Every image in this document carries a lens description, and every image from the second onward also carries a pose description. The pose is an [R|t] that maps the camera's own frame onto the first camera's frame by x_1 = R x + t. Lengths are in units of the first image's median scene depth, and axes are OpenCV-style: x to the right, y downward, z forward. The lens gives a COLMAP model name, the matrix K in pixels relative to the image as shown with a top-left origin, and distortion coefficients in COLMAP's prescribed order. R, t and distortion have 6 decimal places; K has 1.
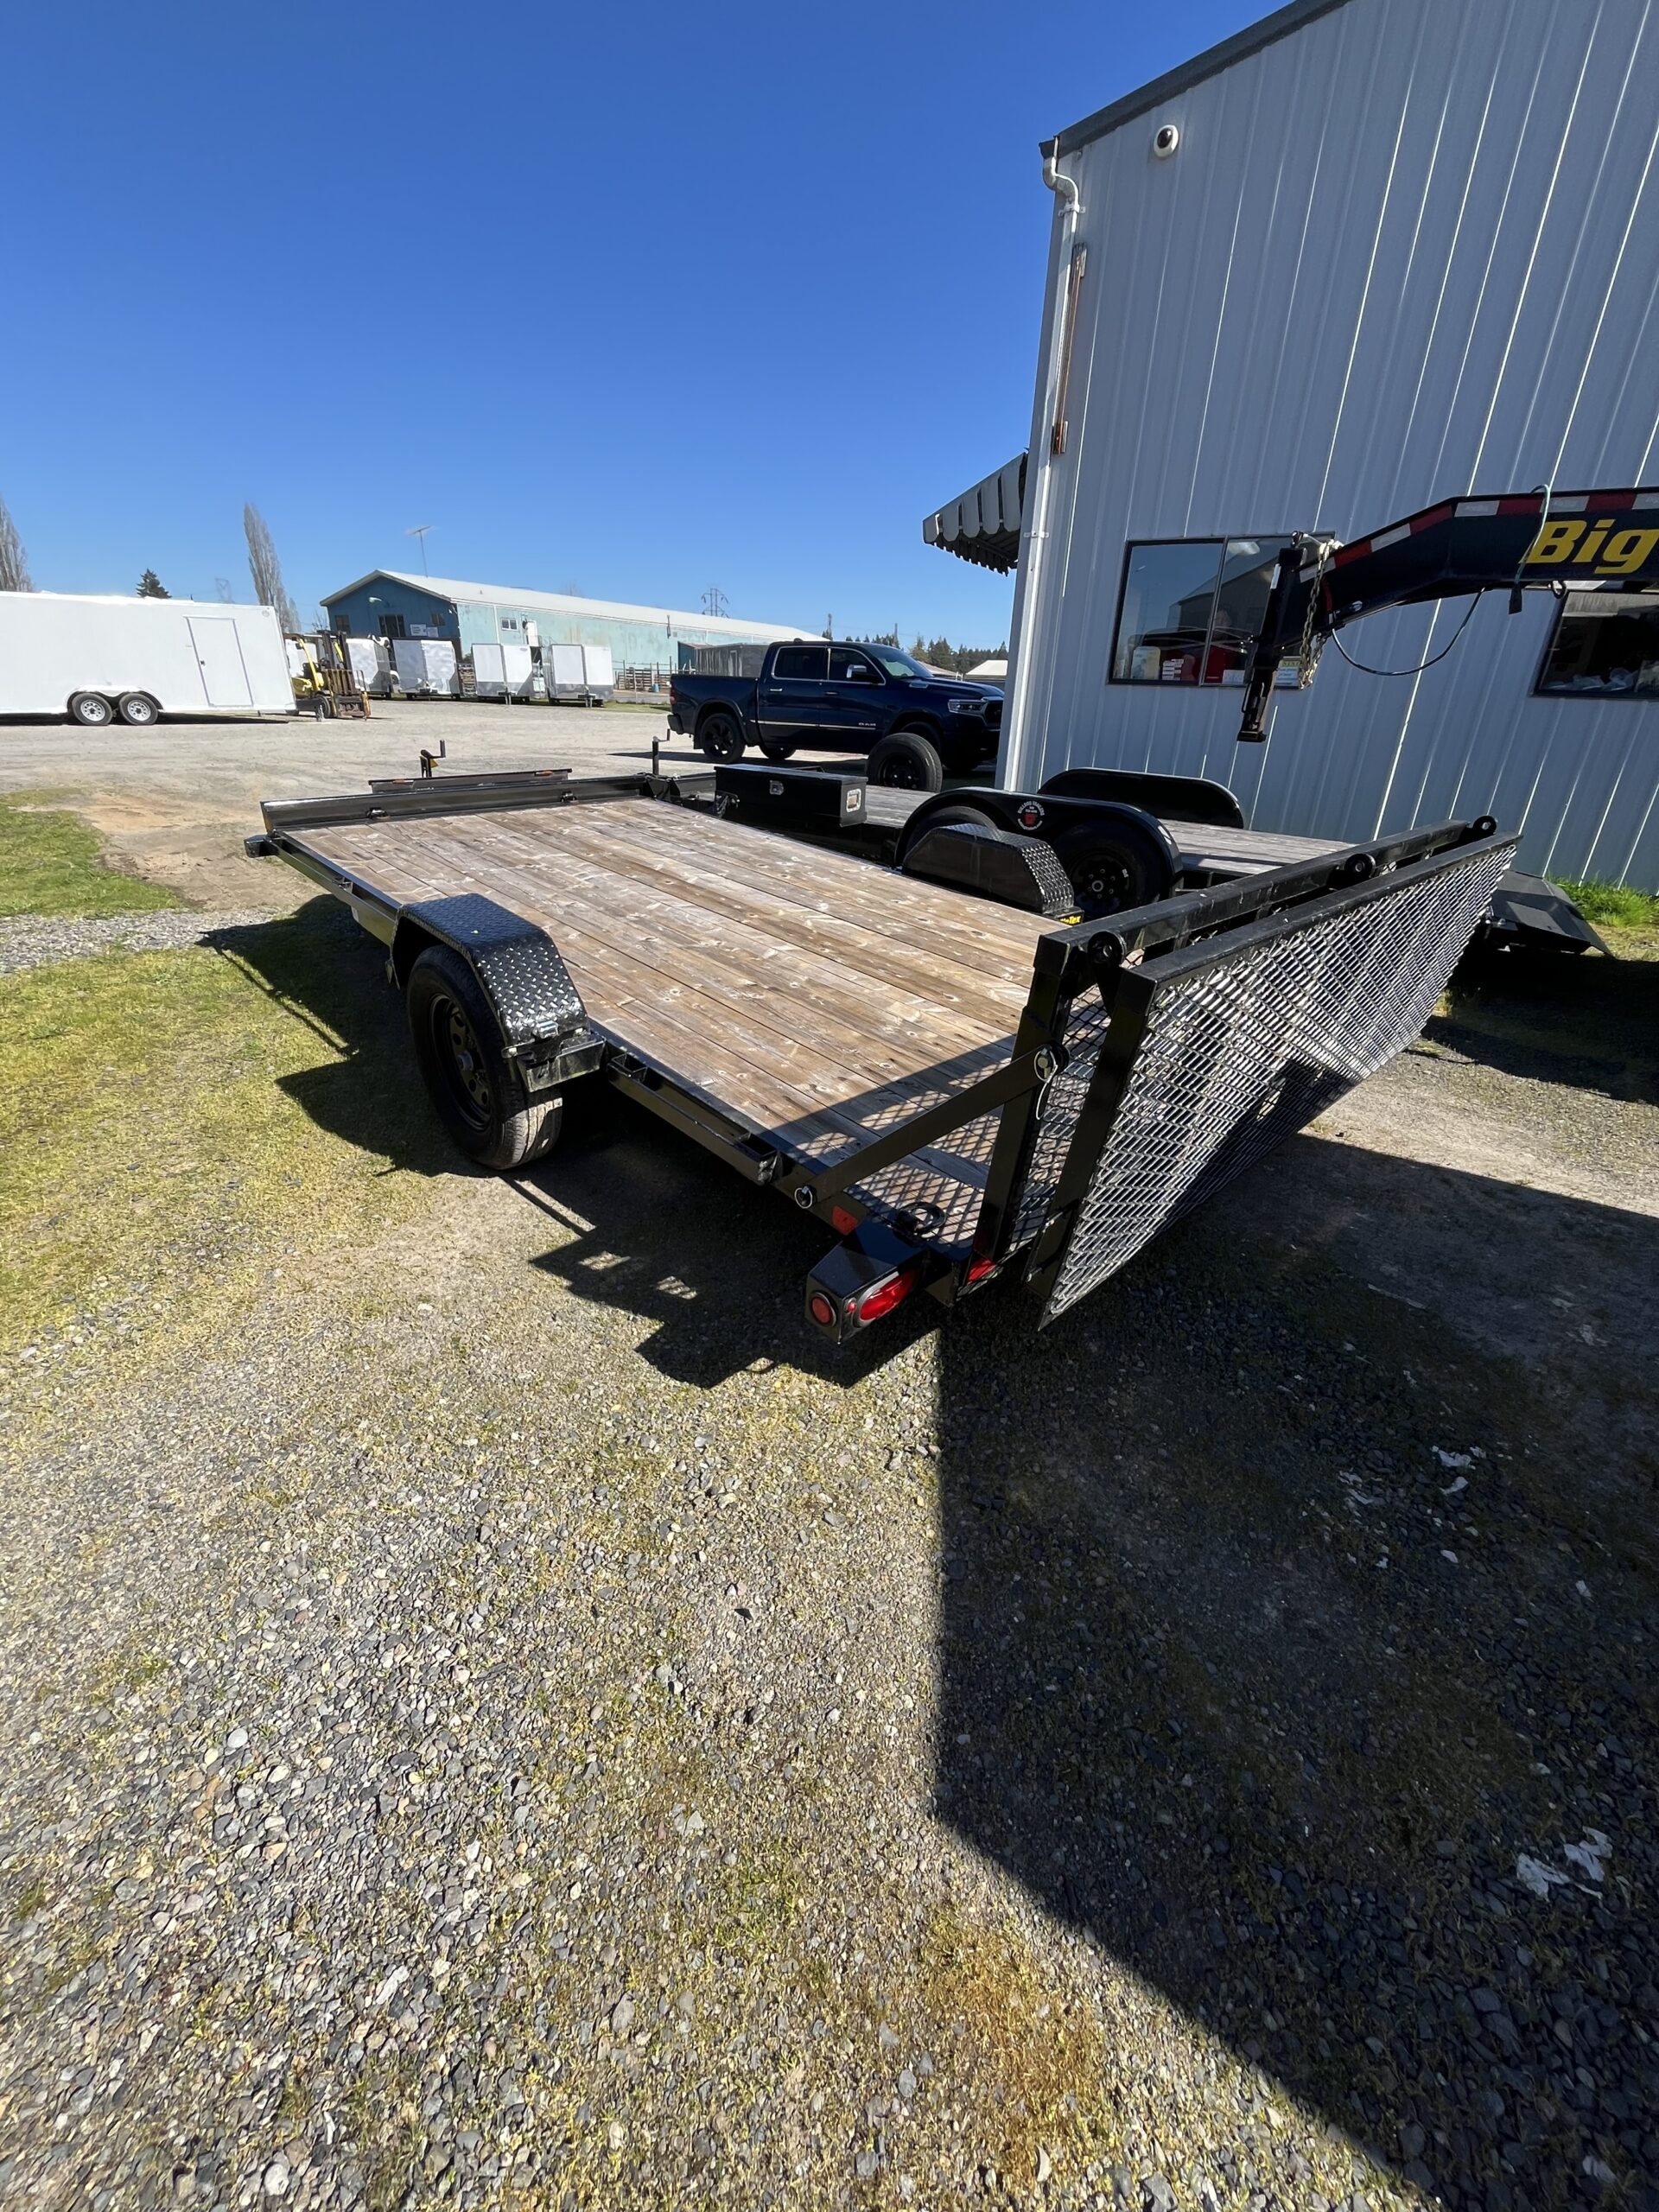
lens RADIAL K [[890.5, 0, 823.5], [0, 890.5, 1092.5], [0, 0, 1]] dist [0.000170, 0.000136]
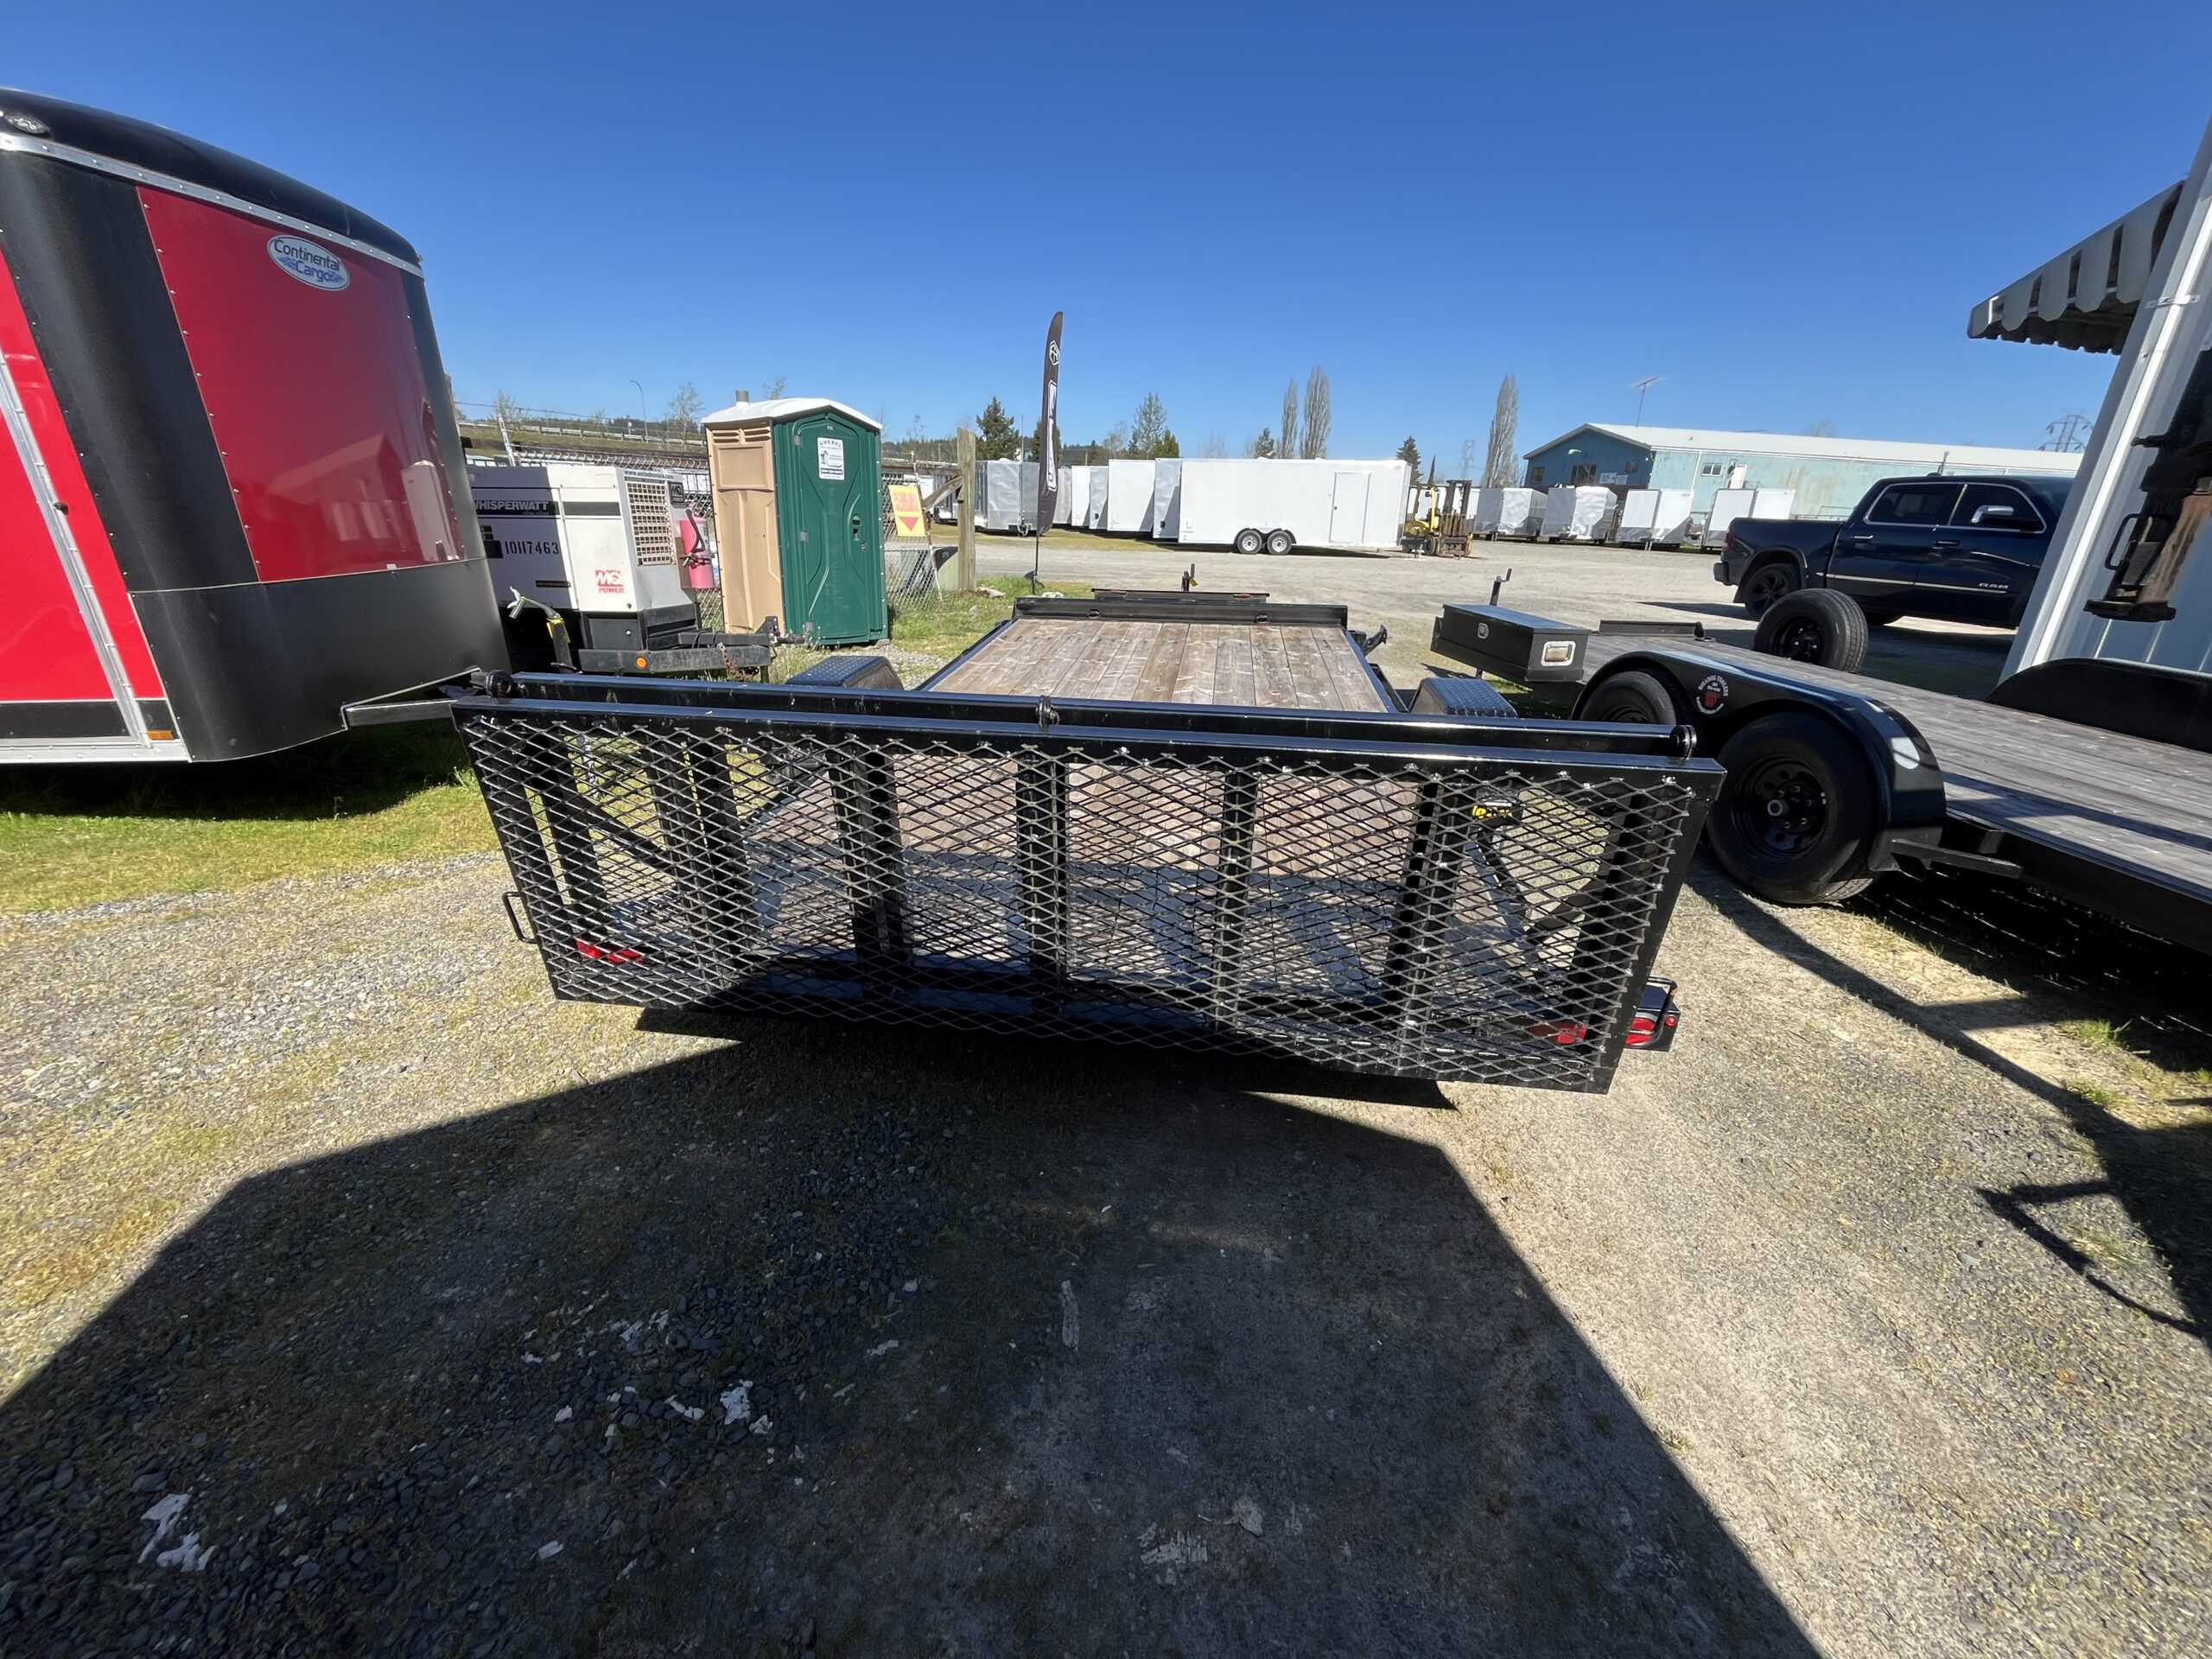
lens RADIAL K [[884.0, 0, 1106.0], [0, 884.0, 829.5], [0, 0, 1]] dist [-0.000994, -0.000315]
pose [[0.639375, 0.259568, -0.723757, 0.294328], [-0.332111, 0.942189, 0.044516, -0.049391], [0.693471, 0.211905, 0.688618, 0.121362]]
